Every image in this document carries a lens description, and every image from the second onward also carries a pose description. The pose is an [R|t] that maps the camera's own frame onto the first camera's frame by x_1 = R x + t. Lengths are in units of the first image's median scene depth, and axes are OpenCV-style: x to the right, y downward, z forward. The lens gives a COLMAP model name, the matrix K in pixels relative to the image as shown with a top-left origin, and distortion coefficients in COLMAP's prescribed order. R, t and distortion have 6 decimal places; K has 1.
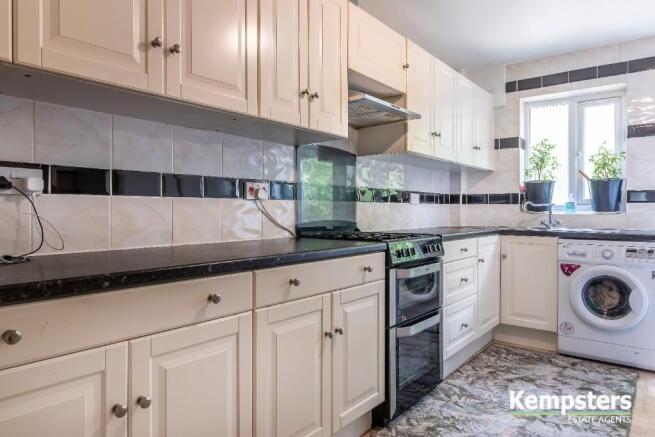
lens RADIAL K [[429.0, 0, 325.2], [0, 429.0, 213.3], [0, 0, 1]] dist [0.009570, 0.003924]
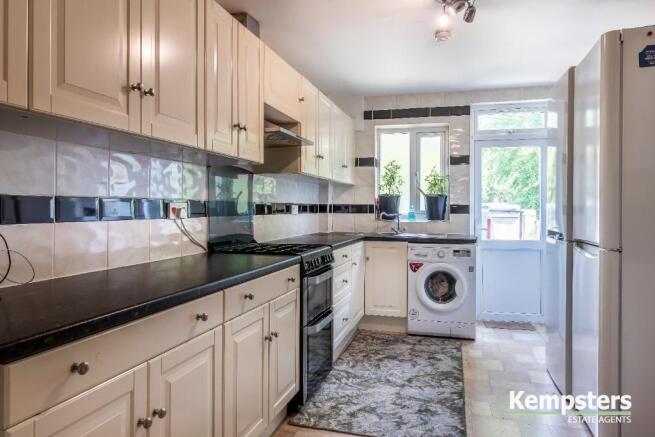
lens RADIAL K [[429.0, 0, 343.8], [0, 429.0, 209.9], [0, 0, 1]] dist [0.009570, 0.003924]
pose [[0.916417, 0.002136, 0.400218, -0.168833], [0.000520, 0.999979, -0.006525, -0.037857], [-0.400224, 0.006188, 0.916397, -0.099527]]
